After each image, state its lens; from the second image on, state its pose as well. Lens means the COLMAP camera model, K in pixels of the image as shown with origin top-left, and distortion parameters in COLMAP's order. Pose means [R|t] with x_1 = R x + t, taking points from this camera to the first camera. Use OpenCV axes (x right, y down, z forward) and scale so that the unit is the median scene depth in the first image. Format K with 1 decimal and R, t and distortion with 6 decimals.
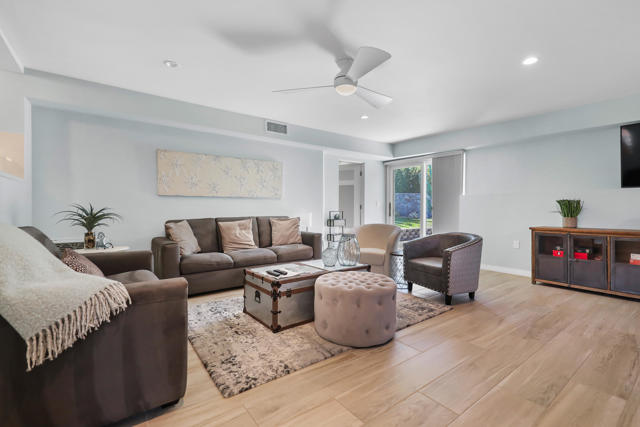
lens RADIAL K [[283.8, 0, 320.0], [0, 283.8, 213.5], [0, 0, 1]] dist [-0.000940, -0.000536]
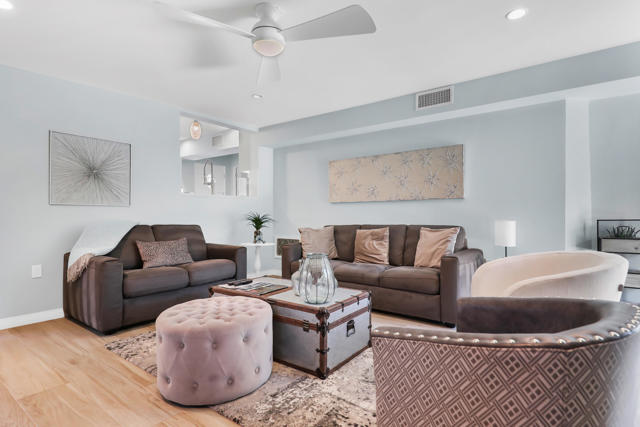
lens RADIAL K [[320.9, 0, 320.0], [0, 320.9, 213.5], [0, 0, 1]] dist [0.009018, -0.001531]
pose [[0.303441, -0.001227, -0.952849, 0.584771], [-0.015203, 0.999866, -0.006129, -0.012669], [0.952729, 0.016346, 0.303382, 0.573145]]
